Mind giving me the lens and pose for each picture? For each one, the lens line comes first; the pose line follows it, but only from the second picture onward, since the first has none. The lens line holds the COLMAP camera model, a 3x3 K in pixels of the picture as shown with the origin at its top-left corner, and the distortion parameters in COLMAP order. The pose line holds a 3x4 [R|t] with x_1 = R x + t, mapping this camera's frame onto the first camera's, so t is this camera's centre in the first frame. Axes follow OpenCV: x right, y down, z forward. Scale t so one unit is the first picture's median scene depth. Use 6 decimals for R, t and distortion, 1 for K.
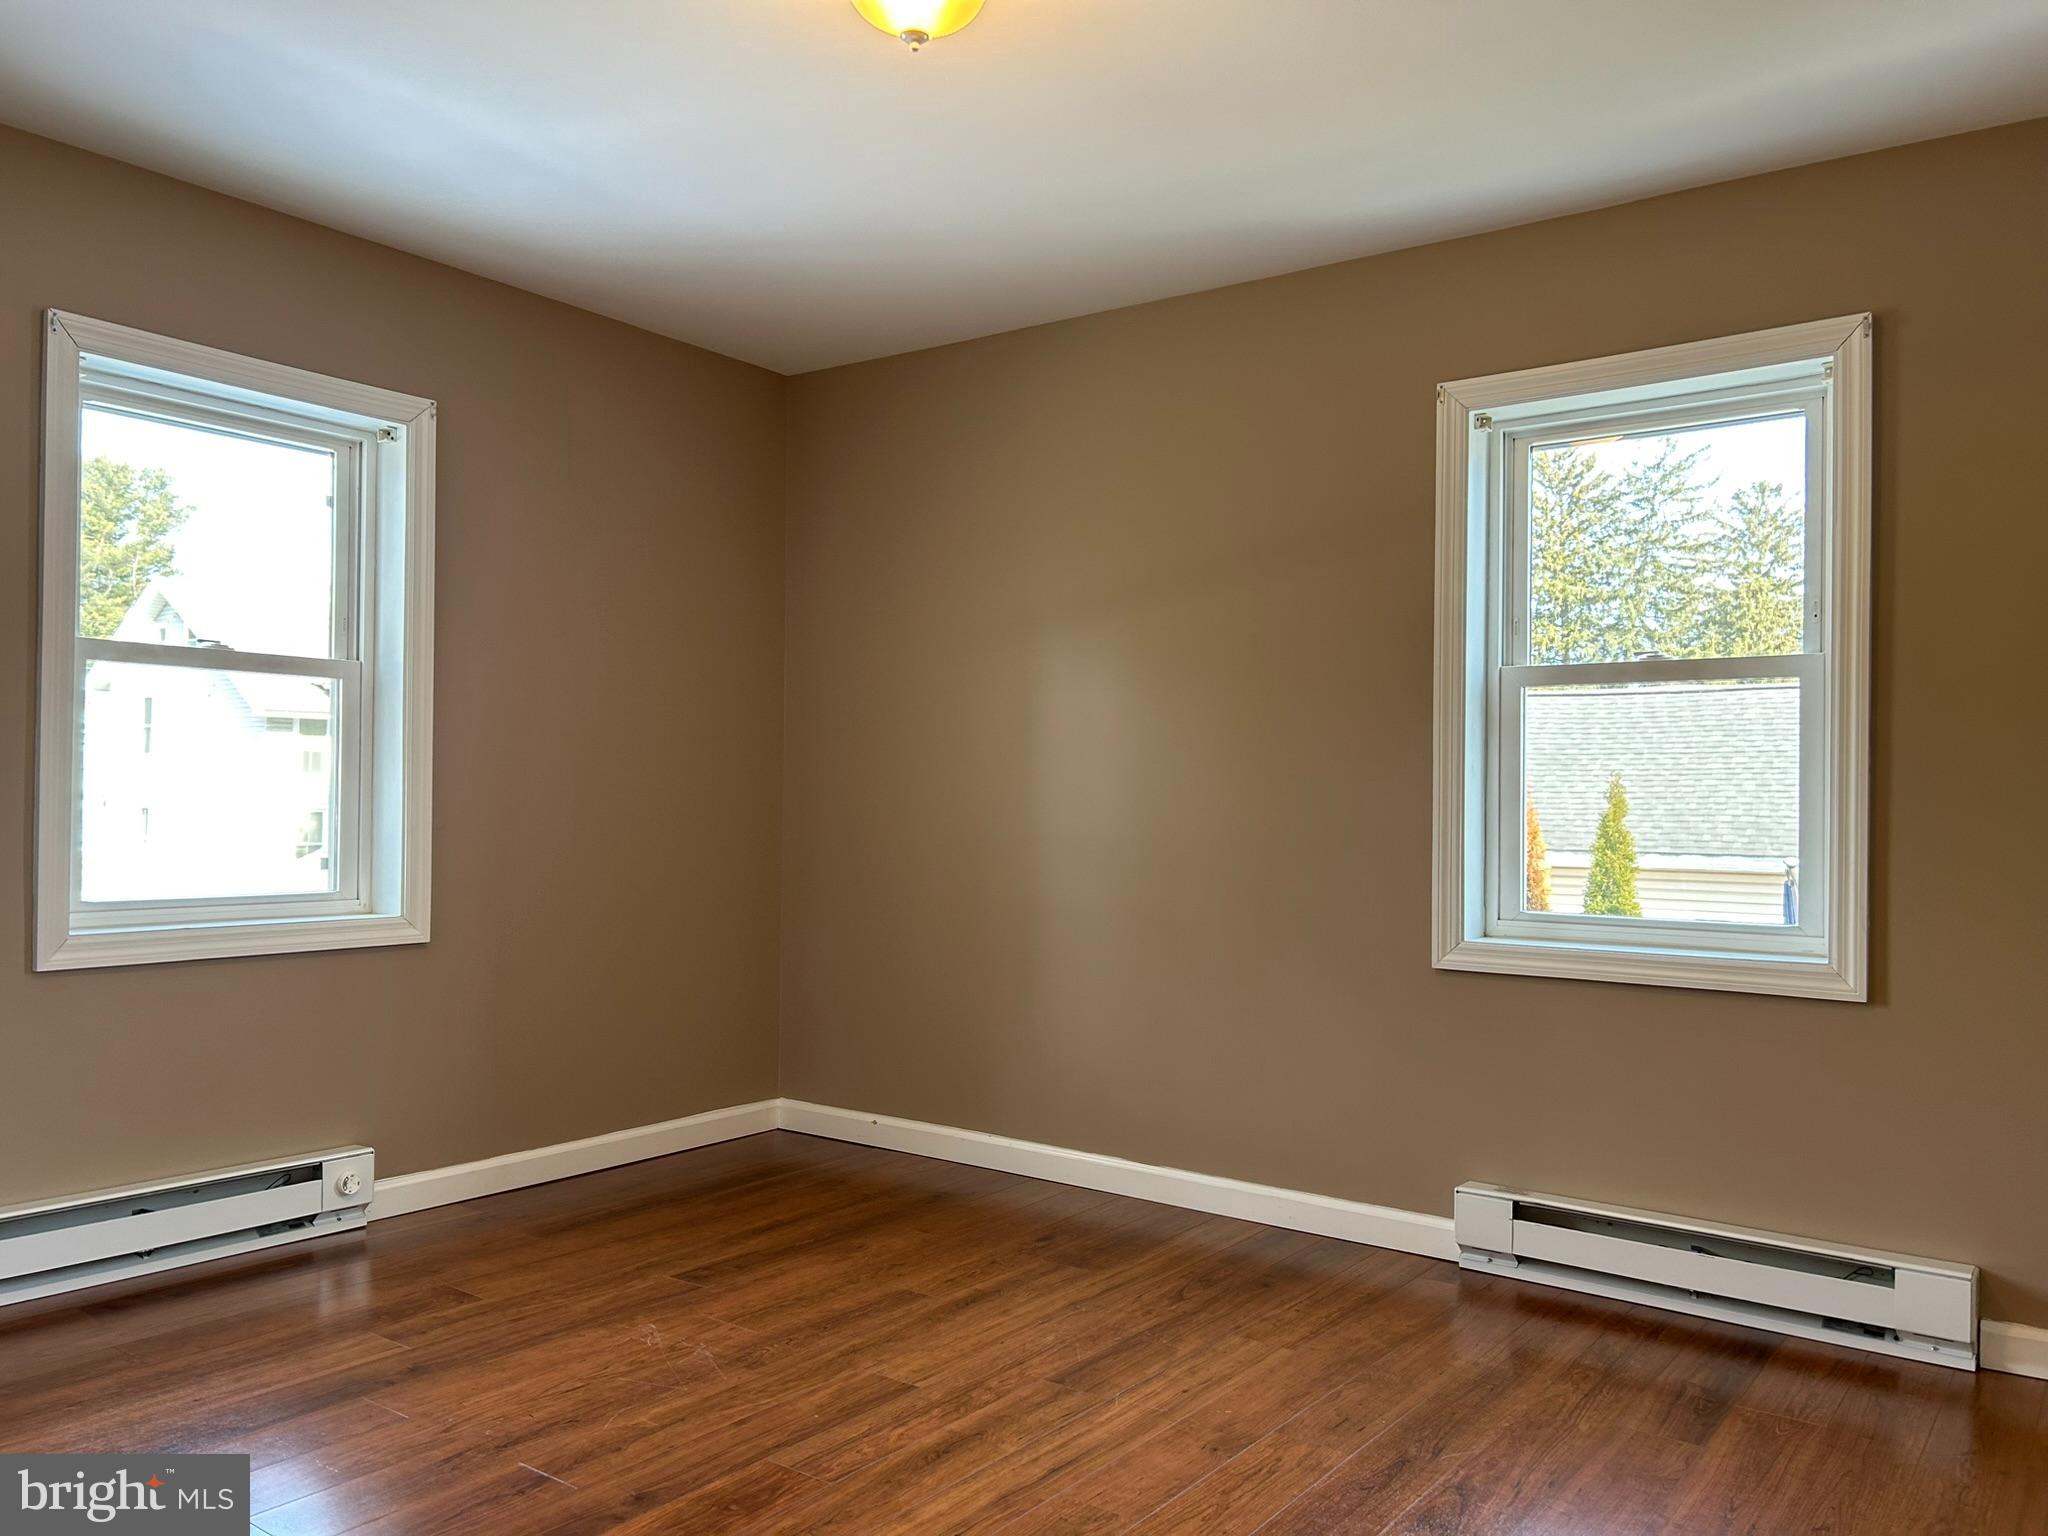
lens RADIAL K [[1556.7, 0, 1022.1], [0, 1556.7, 763.9], [0, 0, 1]] dist [0.014149, -0.036326]
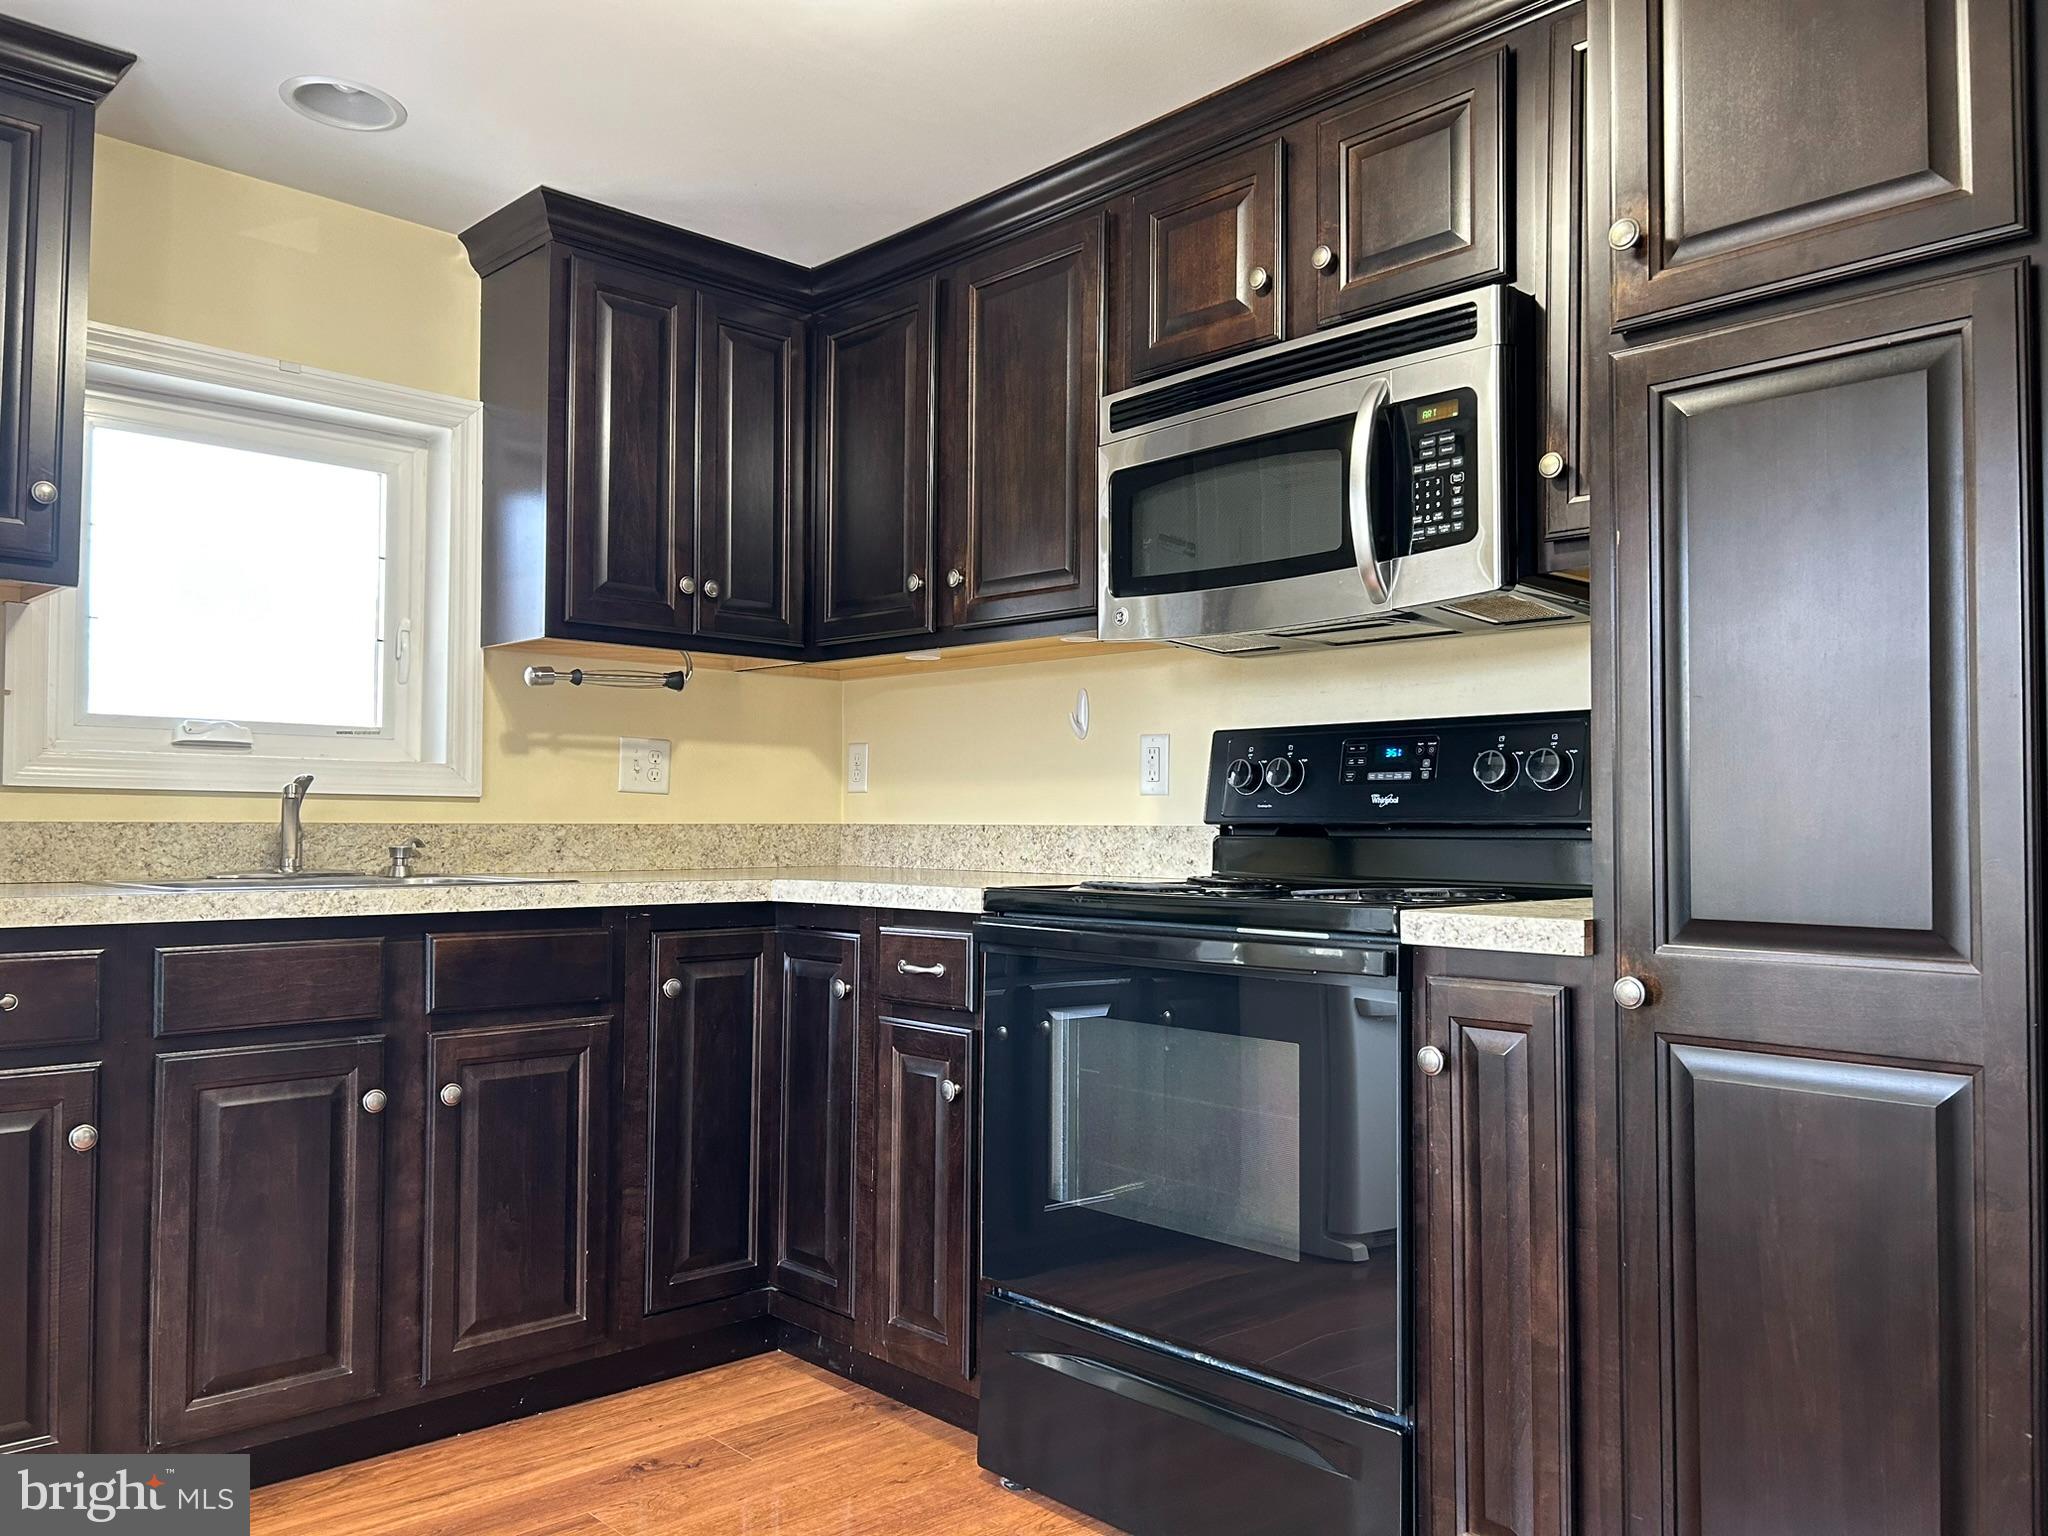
lens RADIAL K [[1556.7, 0, 1032.0], [0, 1556.7, 763.8], [0, 0, 1]] dist [0.014149, -0.036326]
pose [[-0.988927, -0.007084, 0.148235, -0.498694], [-0.014976, 0.998525, -0.052194, 0.035728], [-0.147647, -0.053836, -0.987574, 1.966910]]
